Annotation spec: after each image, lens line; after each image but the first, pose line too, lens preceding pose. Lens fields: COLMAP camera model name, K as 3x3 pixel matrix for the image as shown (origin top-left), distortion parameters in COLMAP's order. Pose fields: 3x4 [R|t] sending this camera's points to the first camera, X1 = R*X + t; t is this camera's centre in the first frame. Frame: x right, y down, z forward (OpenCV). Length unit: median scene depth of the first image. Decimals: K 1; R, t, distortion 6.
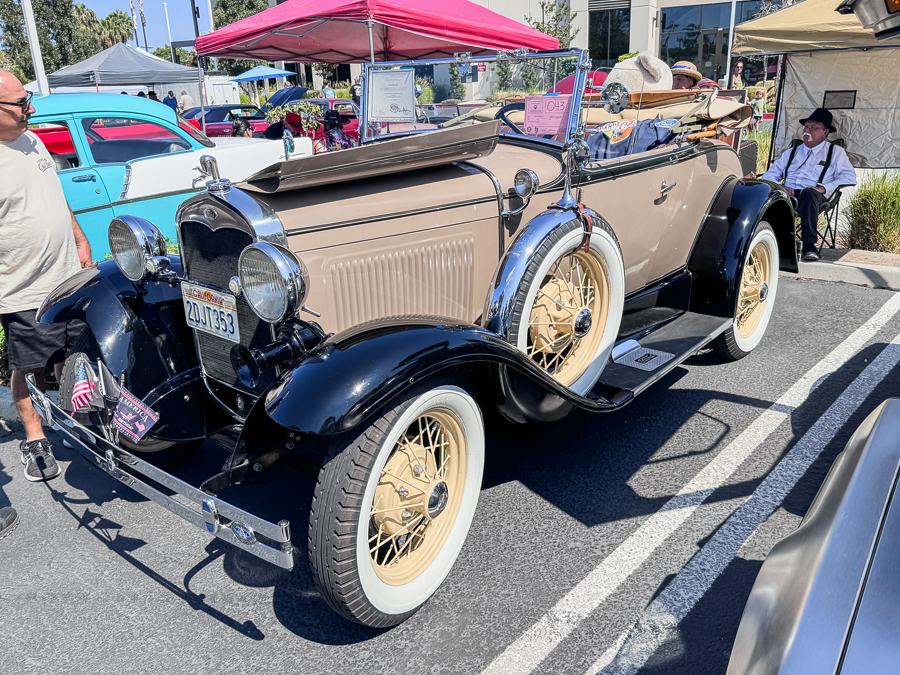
lens RADIAL K [[749.8, 0, 450.0], [0, 749.8, 336.6], [0, 0, 1]] dist [0.006488, -0.013961]
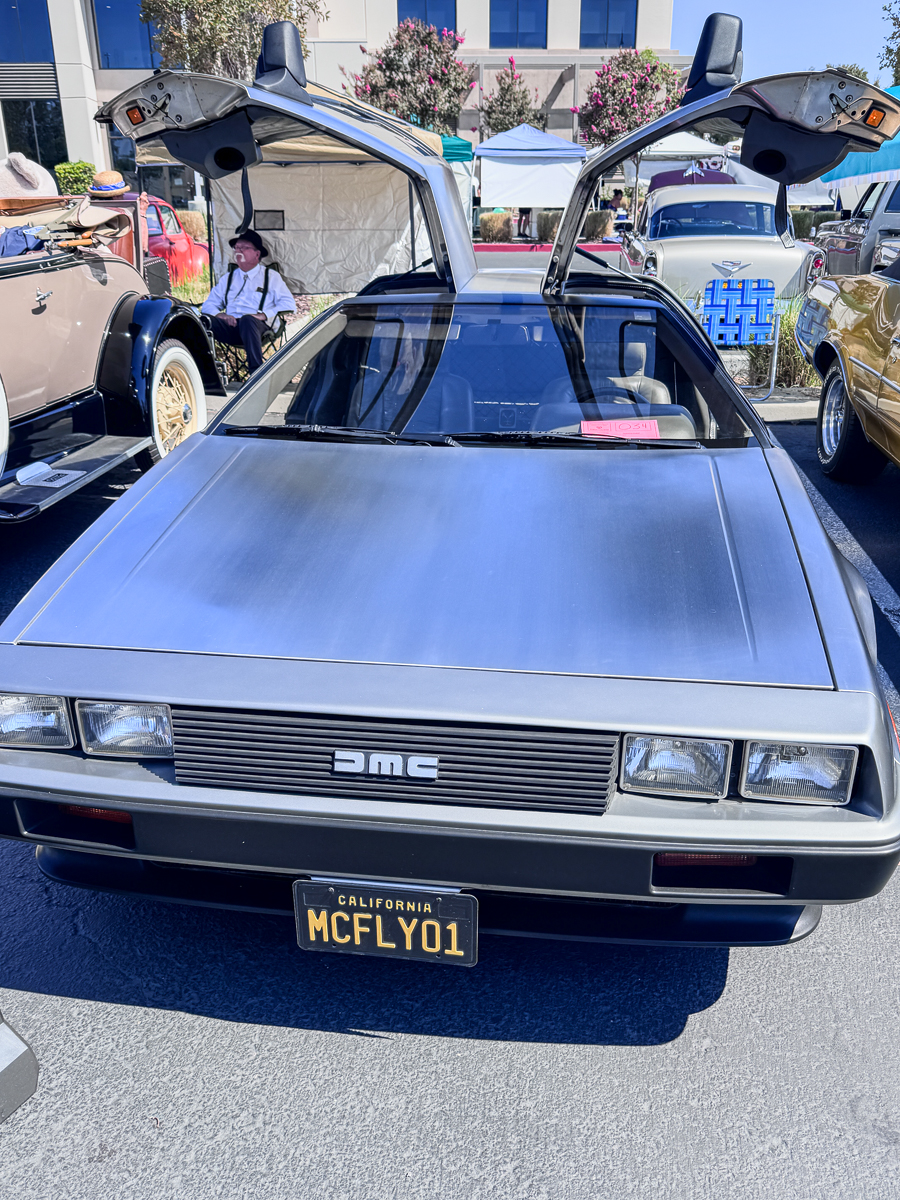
lens RADIAL K [[999.8, 0, 448.5], [0, 999.8, 602.1], [0, 0, 1]] dist [0.006488, -0.013961]
pose [[0.850597, -0.166625, 0.498719, 0.019691], [0.141040, 0.986006, 0.088877, 0.123256], [-0.506549, -0.005259, 0.862195, -0.313879]]
